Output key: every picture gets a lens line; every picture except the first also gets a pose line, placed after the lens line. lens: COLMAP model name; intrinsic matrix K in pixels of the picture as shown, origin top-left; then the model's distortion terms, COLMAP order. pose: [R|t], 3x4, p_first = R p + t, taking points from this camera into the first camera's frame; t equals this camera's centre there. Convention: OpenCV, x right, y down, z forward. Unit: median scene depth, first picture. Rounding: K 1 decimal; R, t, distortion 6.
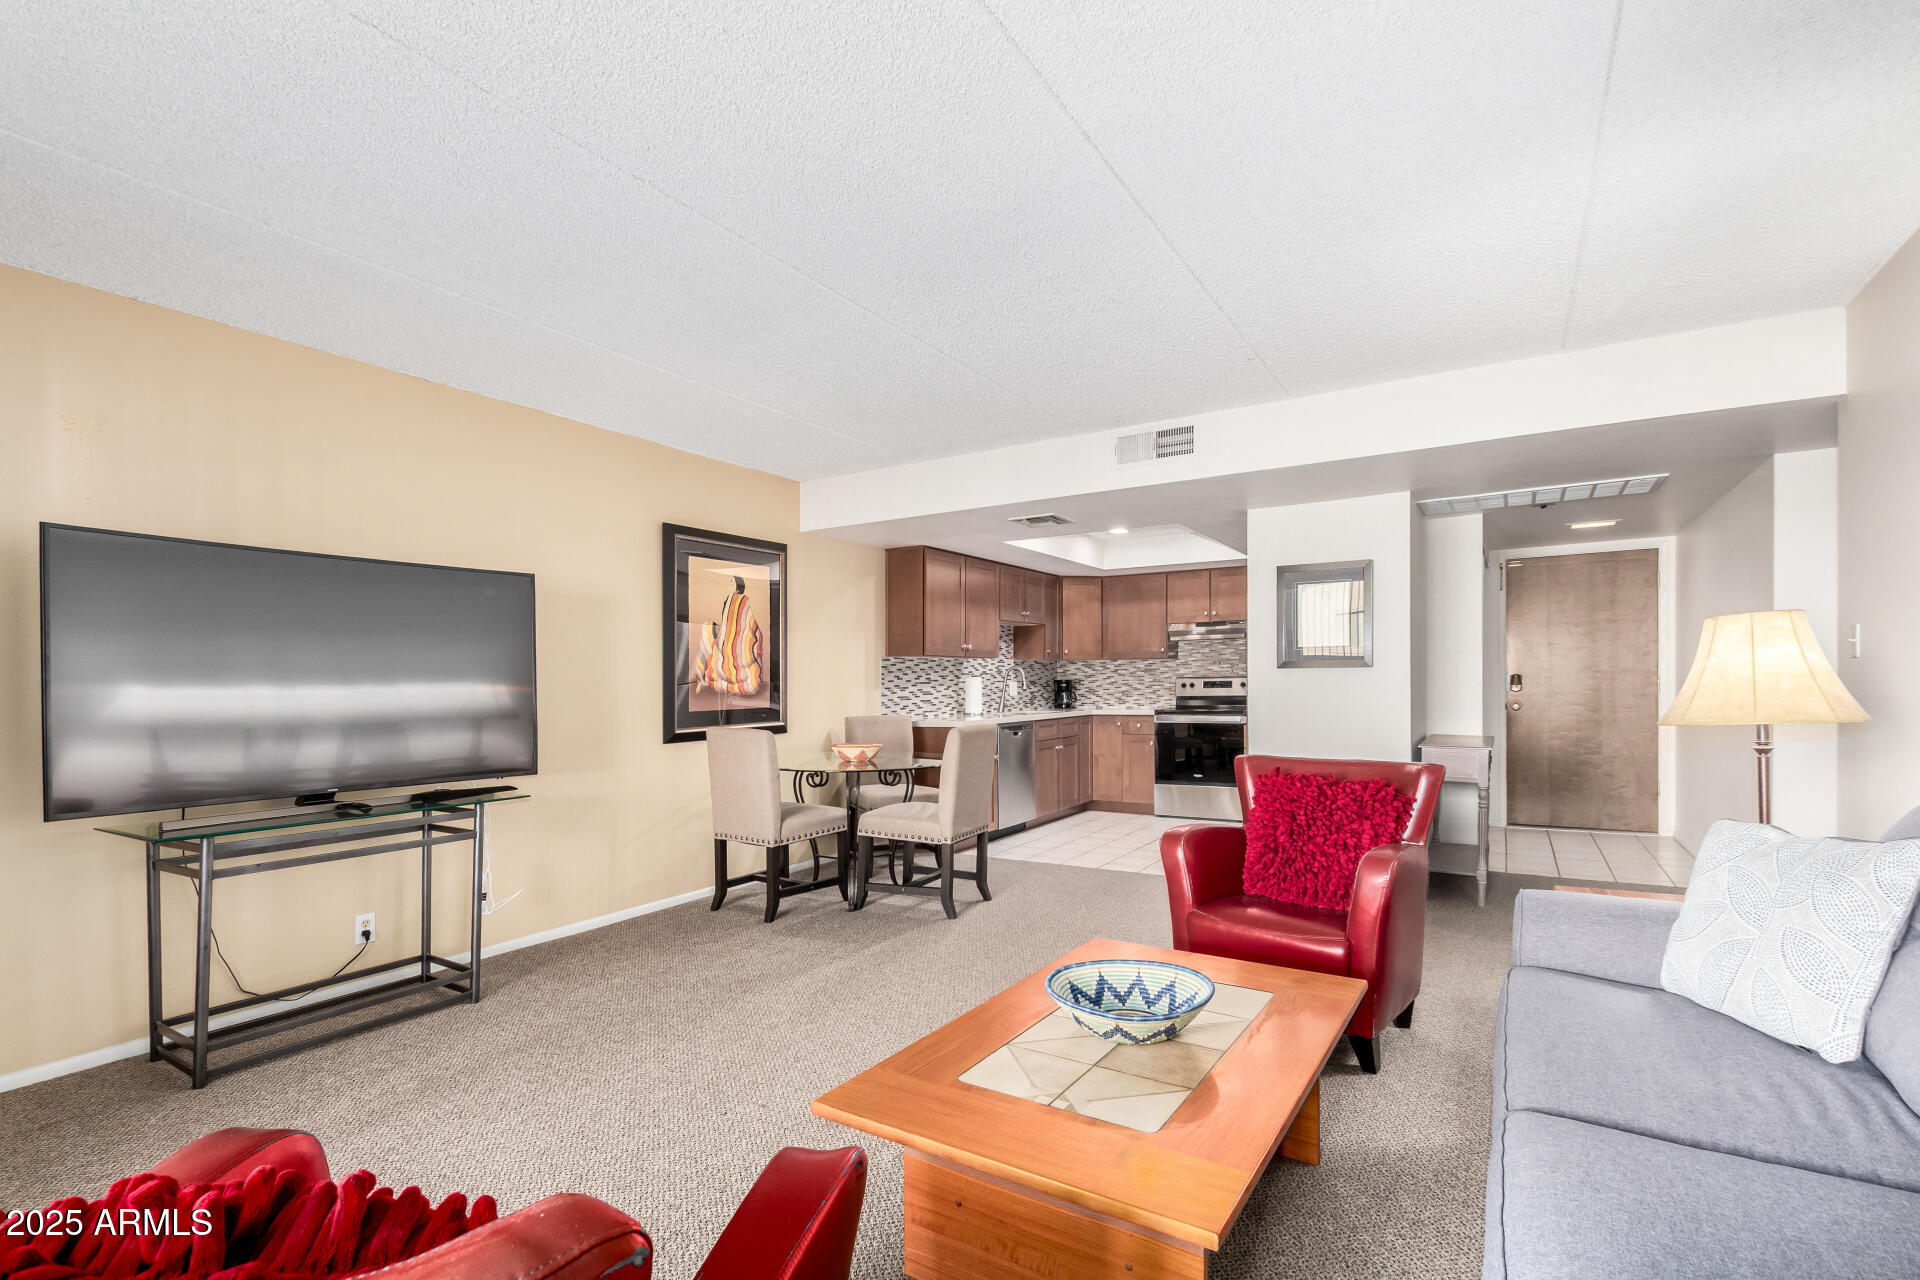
lens RADIAL K [[878.7, 0, 955.8], [0, 878.7, 691.2], [0, 0, 1]] dist [0.000170, -0.000001]
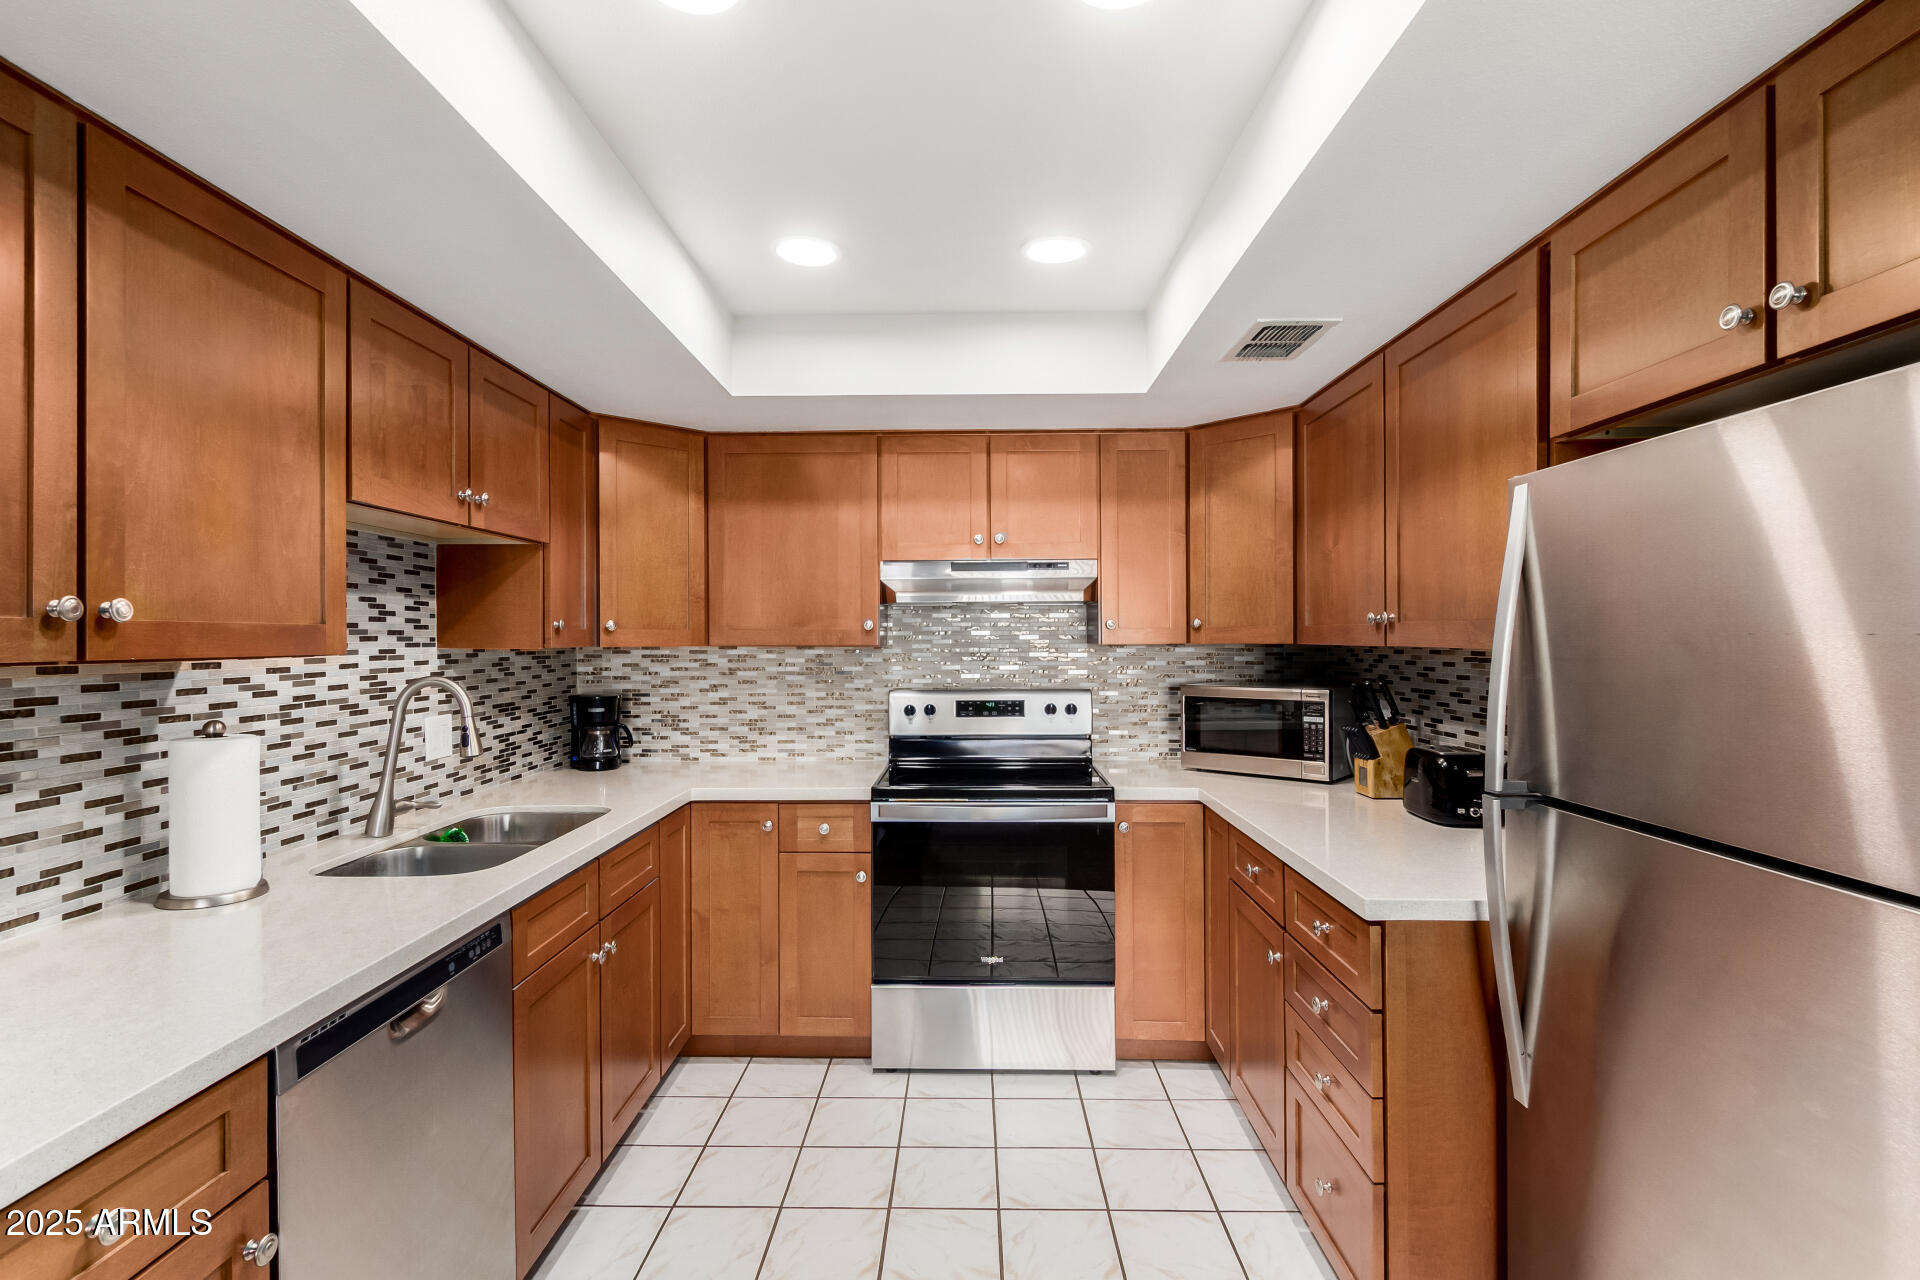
lens RADIAL K [[872.8, 0, 960.0], [0, 872.8, 640.0], [0, 0, 1]] dist [-0.001342, -0.000276]
pose [[0.852561, 0.004915, 0.522605, 0.063086], [0.000328, 0.999951, -0.009940, -0.036264], [-0.522628, 0.008646, 0.852517, 0.637804]]
